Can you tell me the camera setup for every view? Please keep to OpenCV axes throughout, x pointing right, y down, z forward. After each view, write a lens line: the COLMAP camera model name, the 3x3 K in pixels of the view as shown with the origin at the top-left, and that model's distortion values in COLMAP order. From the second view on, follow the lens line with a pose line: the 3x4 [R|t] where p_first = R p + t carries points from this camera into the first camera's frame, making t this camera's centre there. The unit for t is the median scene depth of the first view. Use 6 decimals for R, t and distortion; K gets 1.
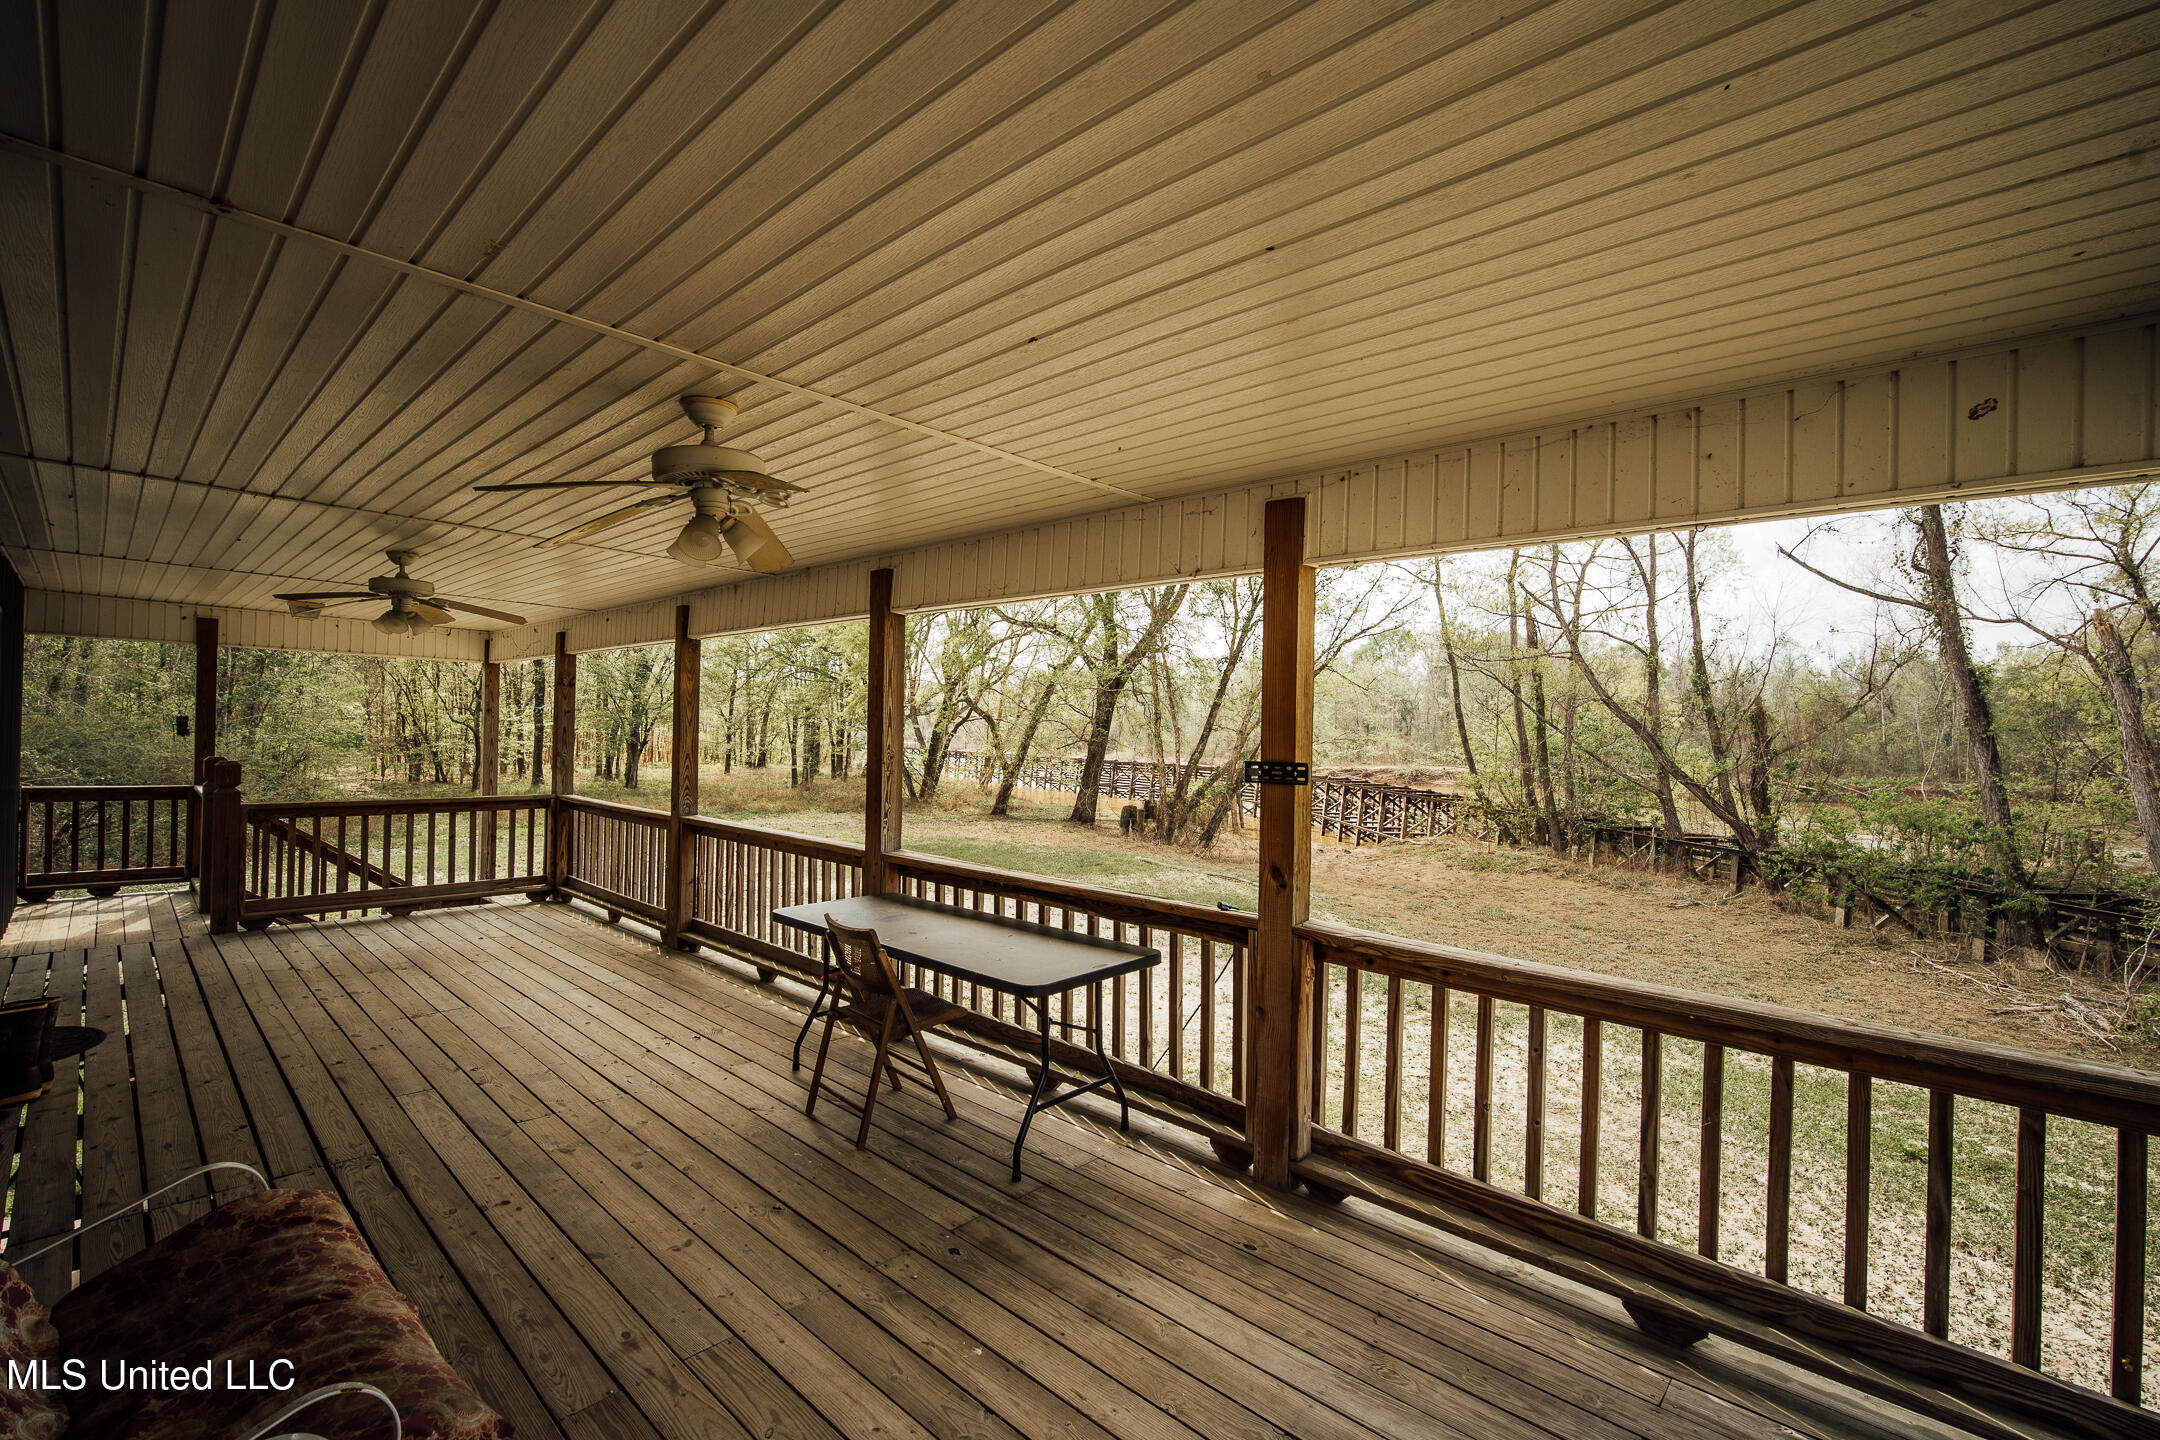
lens RADIAL K [[933.8, 0, 1059.2], [0, 933.8, 722.7], [0, 0, 1]] dist [0.001718, 0.000737]
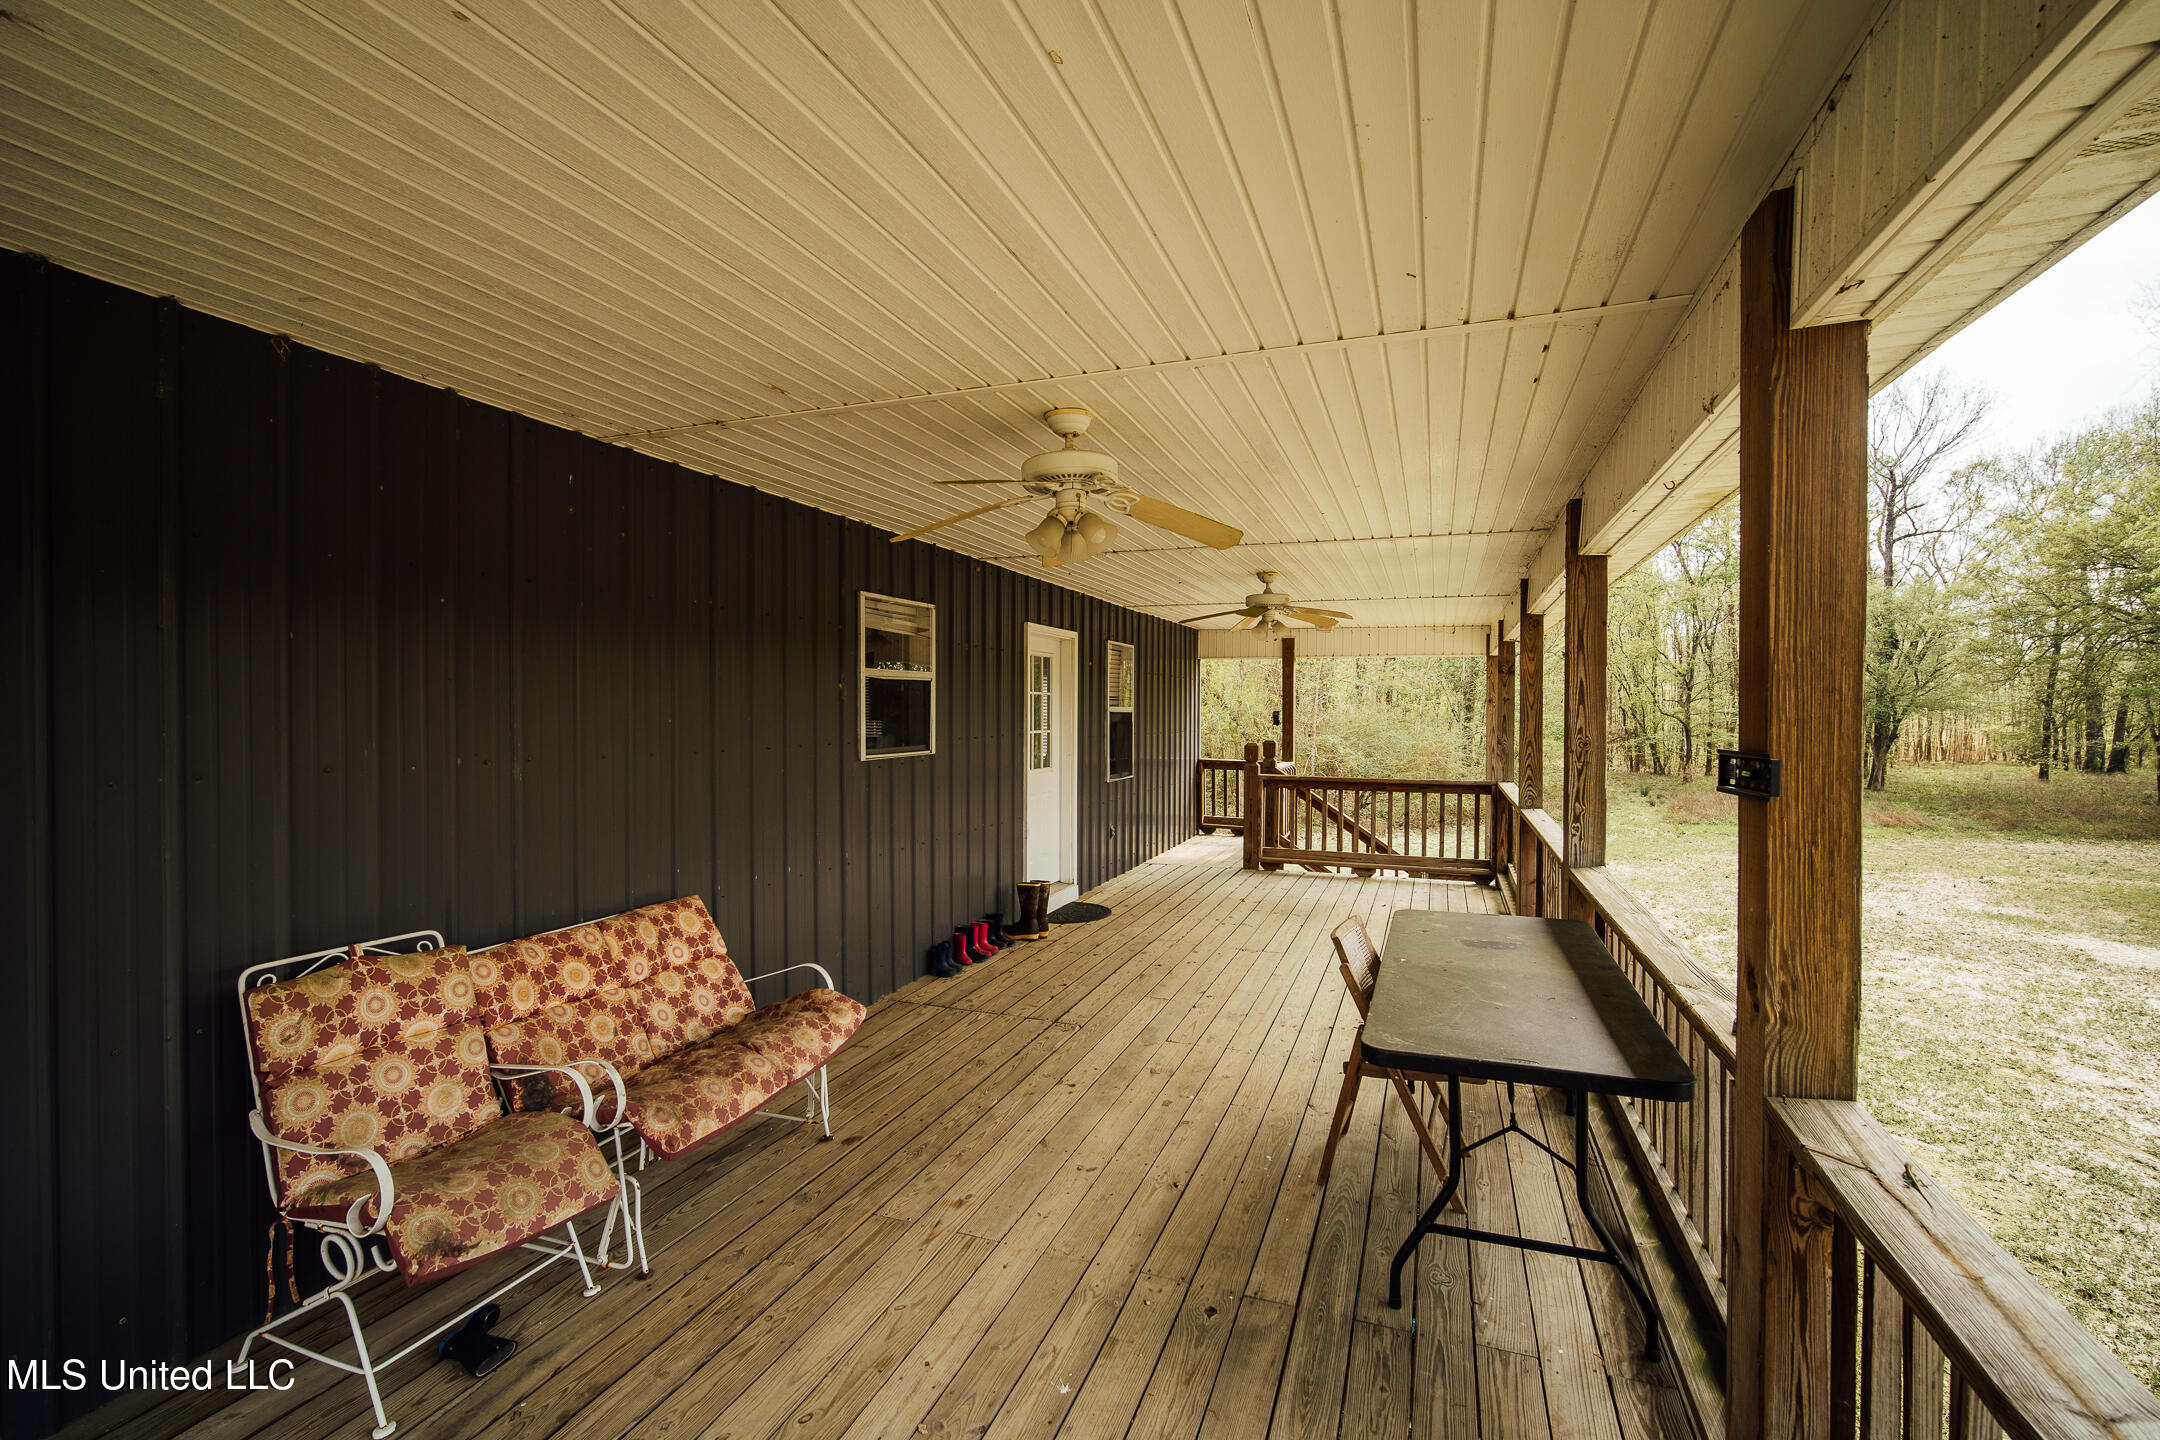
lens RADIAL K [[933.8, 0, 1069.7], [0, 933.8, 727.5], [0, 0, 1]] dist [0.001718, 0.000737]
pose [[0.392247, -0.003162, -0.919855, 0.198592], [0.015353, 0.999877, 0.003110, 0.007832], [0.919732, -0.015342, 0.392247, 0.174370]]
